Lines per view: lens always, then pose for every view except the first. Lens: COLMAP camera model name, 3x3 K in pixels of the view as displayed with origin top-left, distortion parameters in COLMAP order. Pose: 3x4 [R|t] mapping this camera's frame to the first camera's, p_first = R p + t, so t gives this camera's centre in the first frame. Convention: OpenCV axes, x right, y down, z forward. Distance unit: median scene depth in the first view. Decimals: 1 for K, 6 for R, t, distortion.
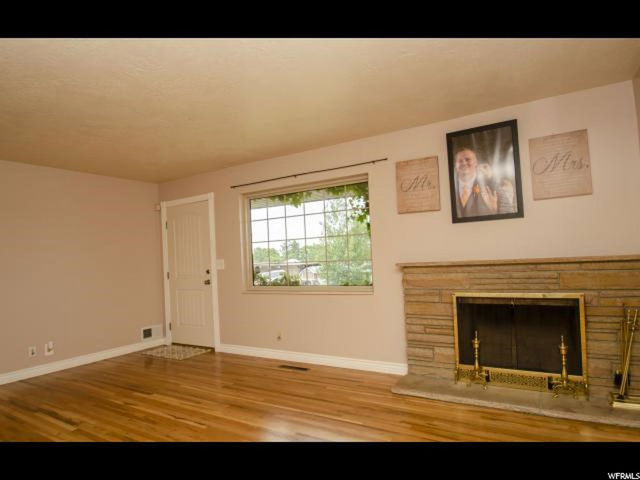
lens RADIAL K [[390.5, 0, 304.7], [0, 390.5, 243.7], [0, 0, 1]] dist [-0.004259, 0.000527]
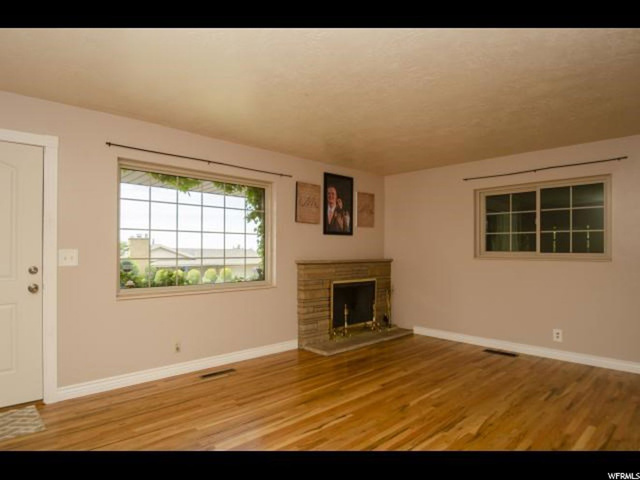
lens RADIAL K [[390.5, 0, 304.7], [0, 390.5, 243.7], [0, 0, 1]] dist [-0.004259, 0.000527]
pose [[0.246077, 0.063447, 0.967171, -1.001515], [-0.051921, 0.997285, -0.052212, 0.059945], [-0.967859, -0.037368, 0.248704, 0.671797]]
